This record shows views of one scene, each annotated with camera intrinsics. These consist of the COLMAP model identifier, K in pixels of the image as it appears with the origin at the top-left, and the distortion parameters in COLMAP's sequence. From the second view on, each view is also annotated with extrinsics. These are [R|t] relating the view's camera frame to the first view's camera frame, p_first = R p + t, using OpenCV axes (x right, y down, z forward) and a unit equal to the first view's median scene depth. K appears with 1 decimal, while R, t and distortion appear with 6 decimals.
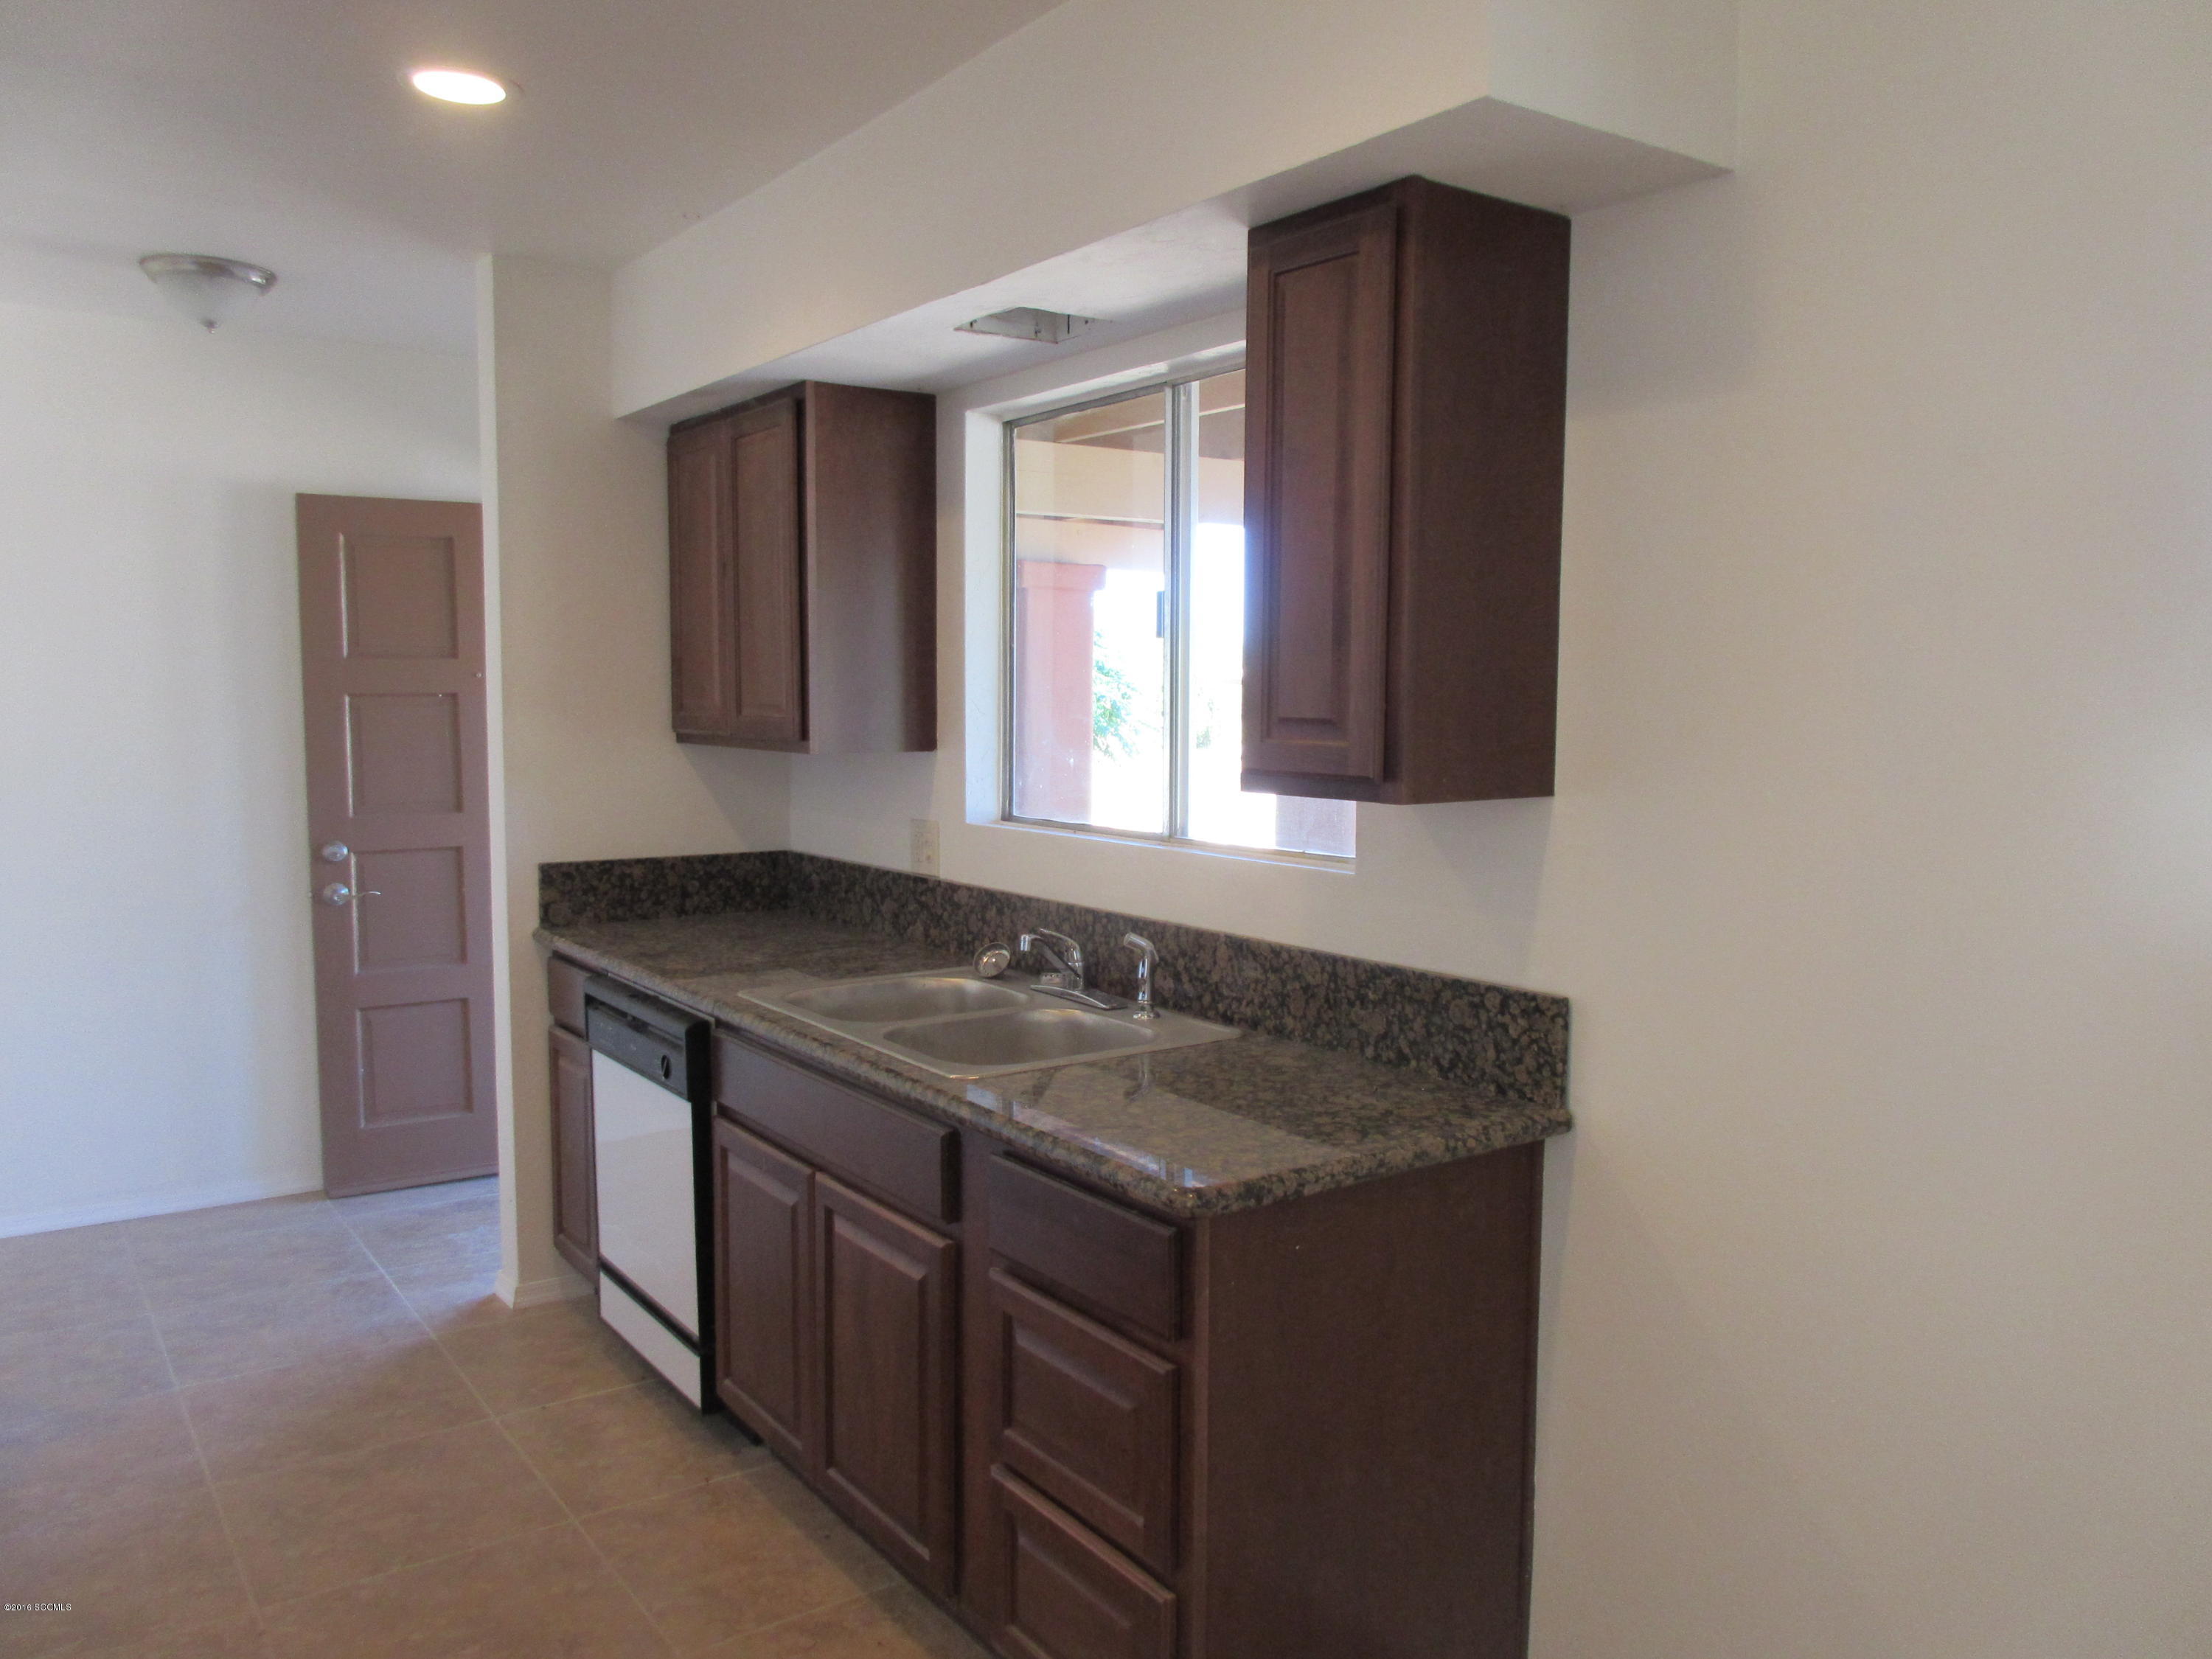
lens RADIAL K [[1681.5, 0, 1106.0], [0, 1681.5, 829.5], [0, 0, 1]] dist [-0.012635, -0.005221]
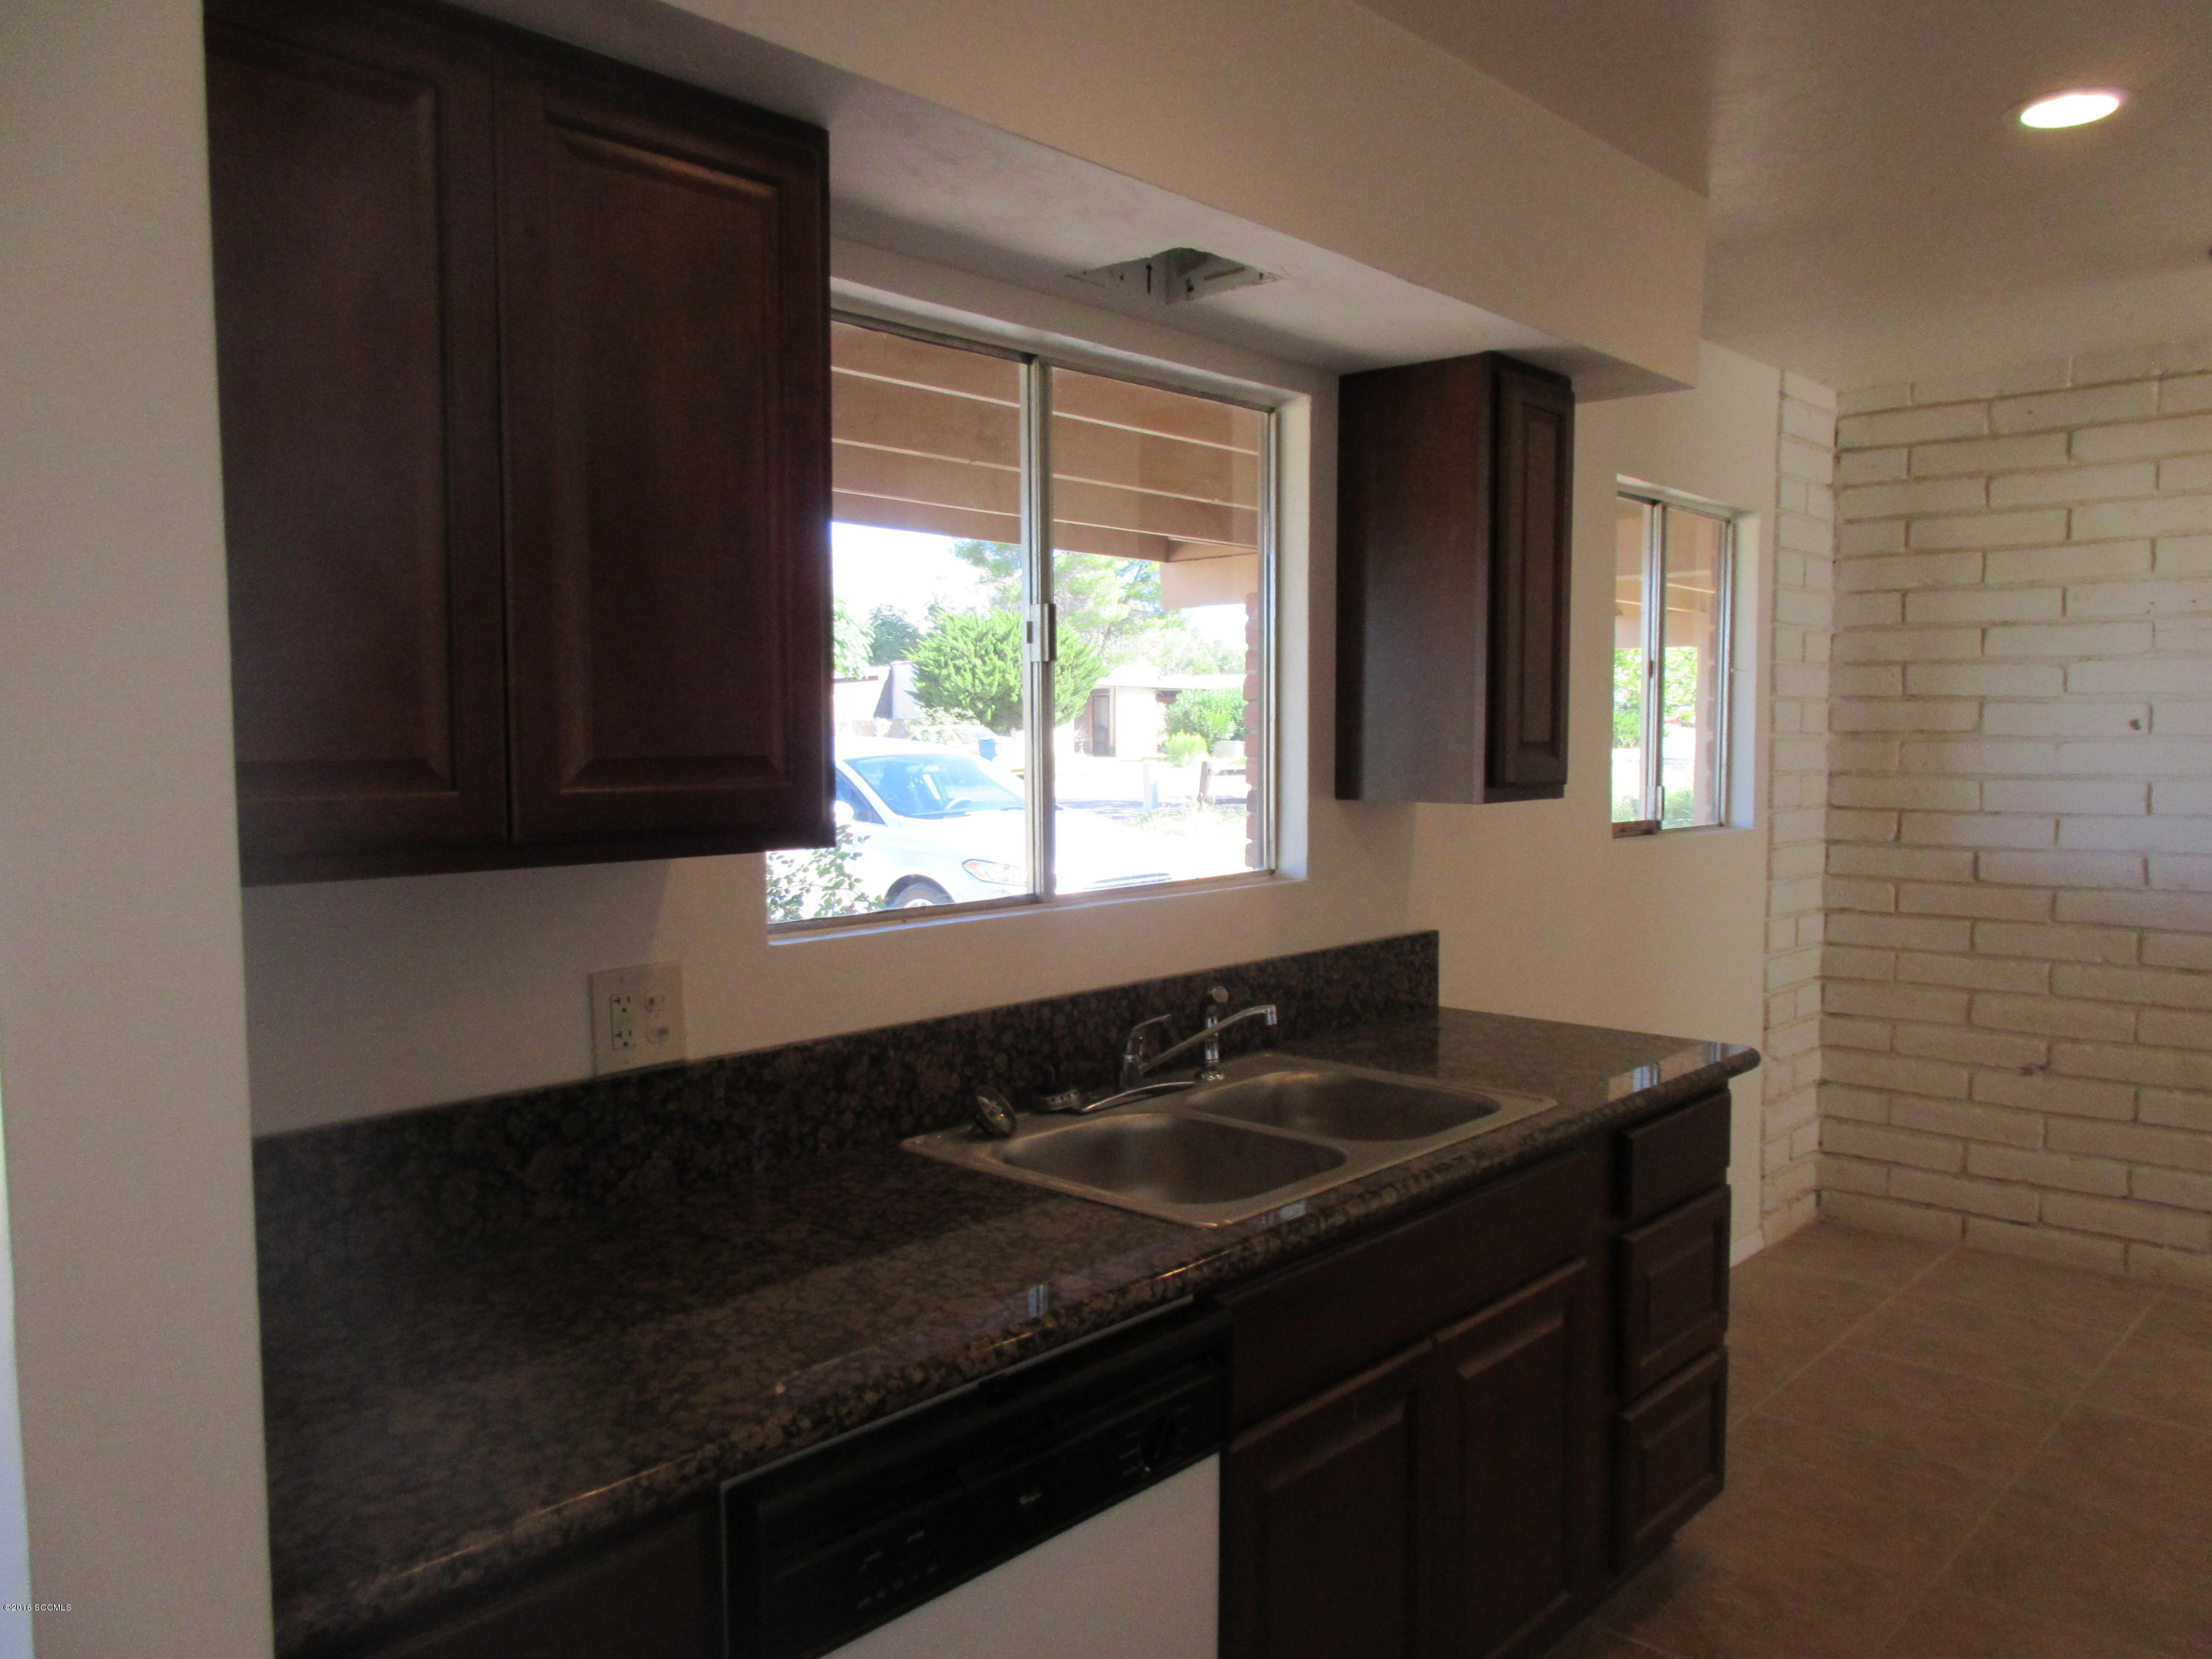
lens RADIAL K [[1681.5, 0, 1106.0], [0, 1681.5, 829.5], [0, 0, 1]] dist [-0.012635, -0.005221]
pose [[-0.217777, -0.062699, 0.973983, -0.658863], [0.087395, 0.992673, 0.083443, -0.080734], [-0.972078, 0.103293, -0.210702, 0.960818]]
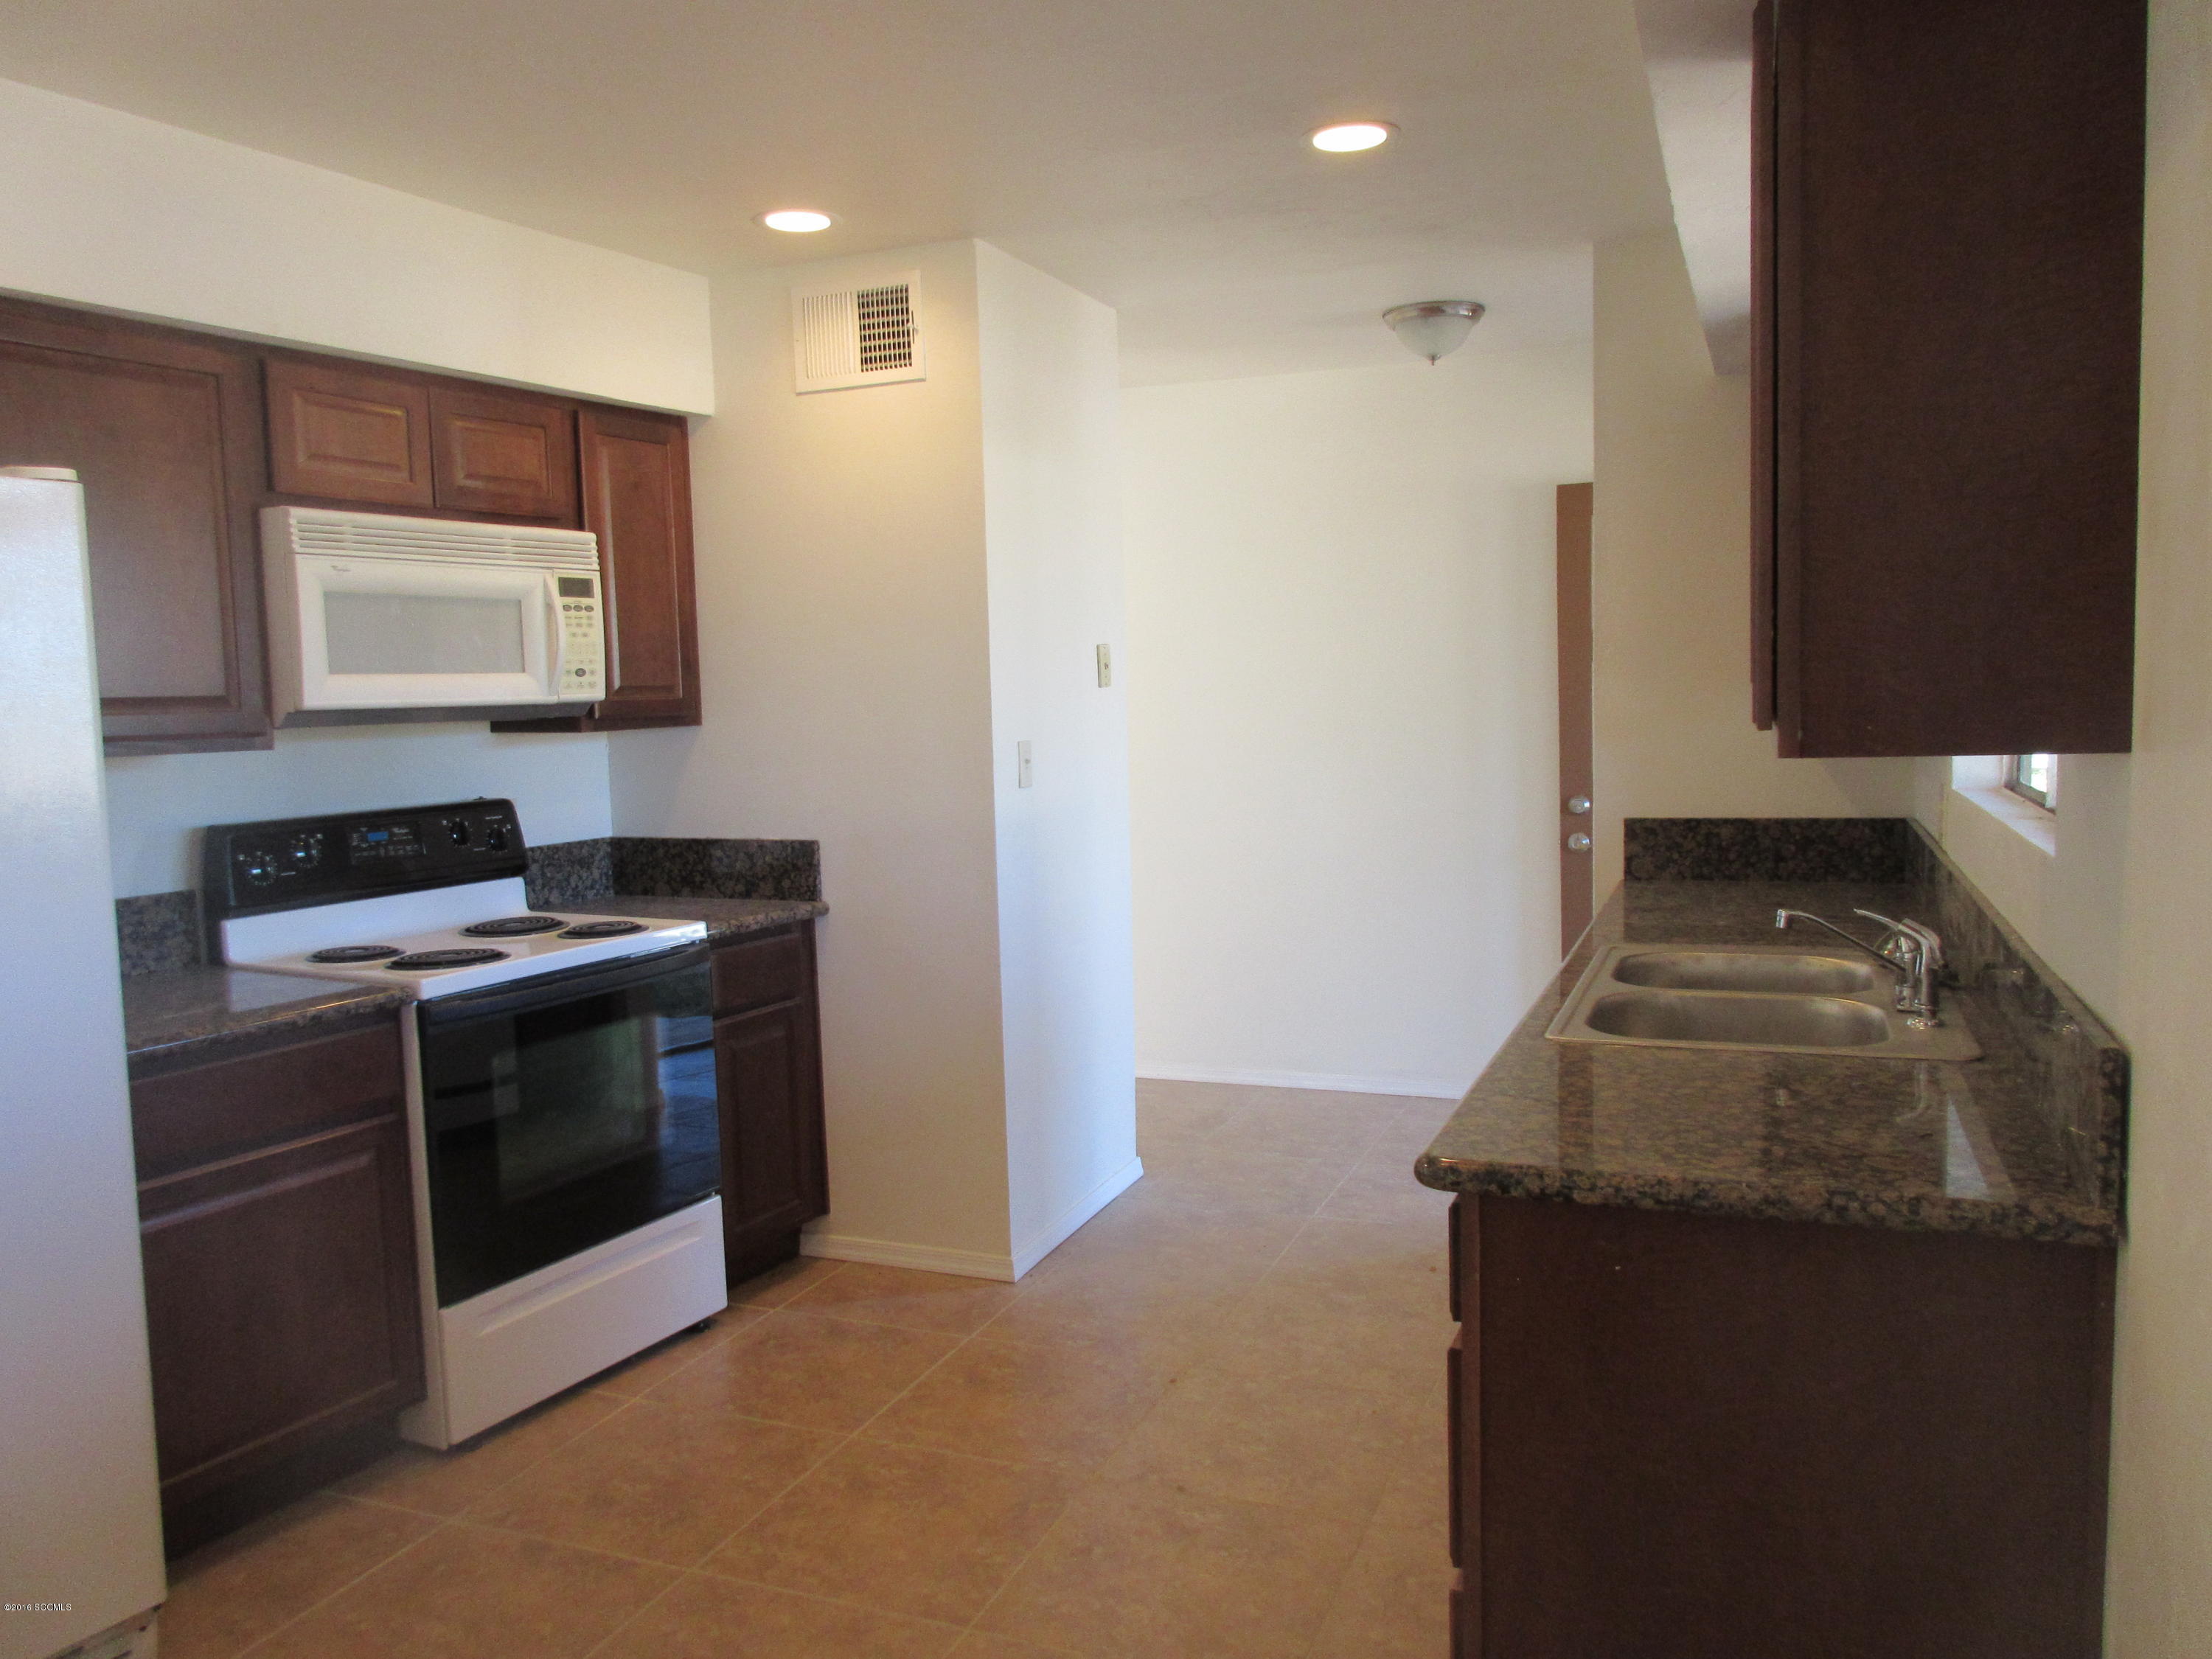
lens RADIAL K [[1681.5, 0, 1106.0], [0, 1681.5, 829.5], [0, 0, 1]] dist [-0.012635, -0.005221]
pose [[0.498371, 0.046213, -0.865731, 0.406386], [-0.034318, 0.998847, 0.033563, 0.003342], [0.866284, 0.012984, 0.499383, 0.197542]]
